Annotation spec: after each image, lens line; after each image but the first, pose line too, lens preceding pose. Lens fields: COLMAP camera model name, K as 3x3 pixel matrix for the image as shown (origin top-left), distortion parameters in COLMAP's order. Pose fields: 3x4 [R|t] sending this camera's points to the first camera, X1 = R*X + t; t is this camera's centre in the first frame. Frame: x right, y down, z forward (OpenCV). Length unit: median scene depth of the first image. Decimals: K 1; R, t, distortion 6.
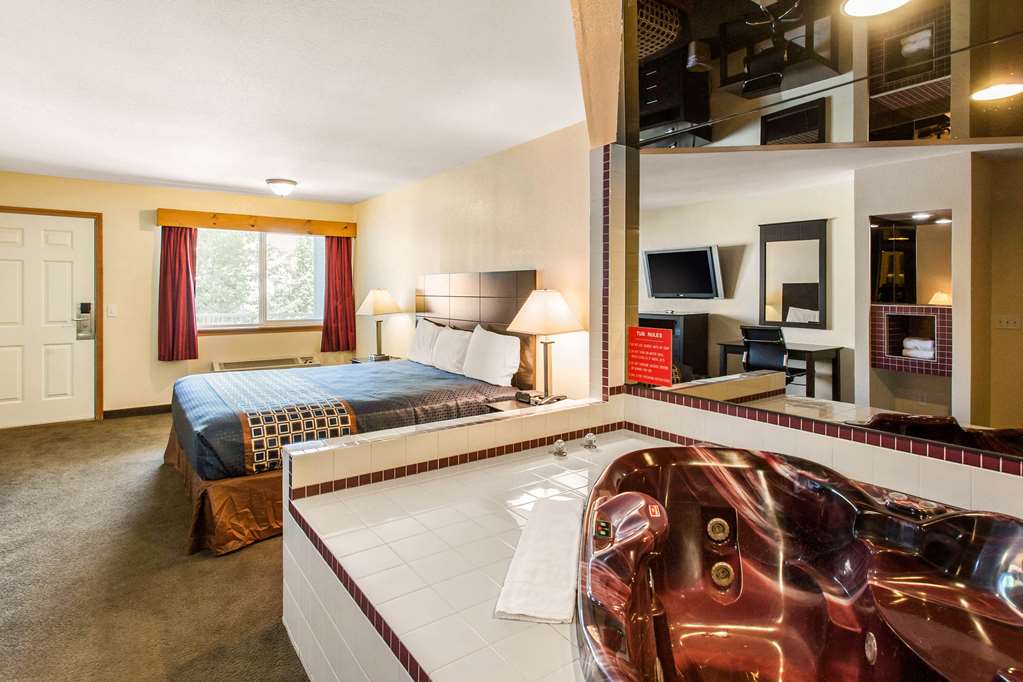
lens RADIAL K [[523.9, 0, 505.9], [0, 523.9, 290.8], [0, 0, 1]] dist [0.006025, -0.001110]
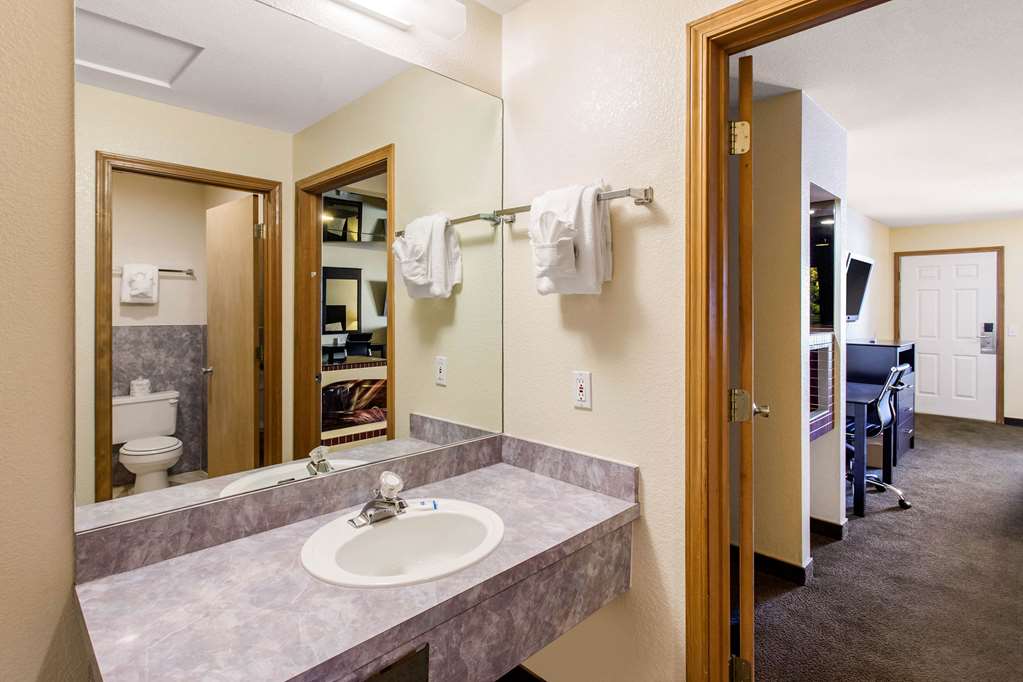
lens RADIAL K [[523.9, 0, 513.4], [0, 523.9, 306.9], [0, 0, 1]] dist [0.006025, -0.001110]
pose [[0.159939, 0.003496, -0.987121, 0.213328], [-0.004999, 0.999984, 0.002732, -0.011839], [0.987114, 0.004497, 0.159954, -0.264077]]
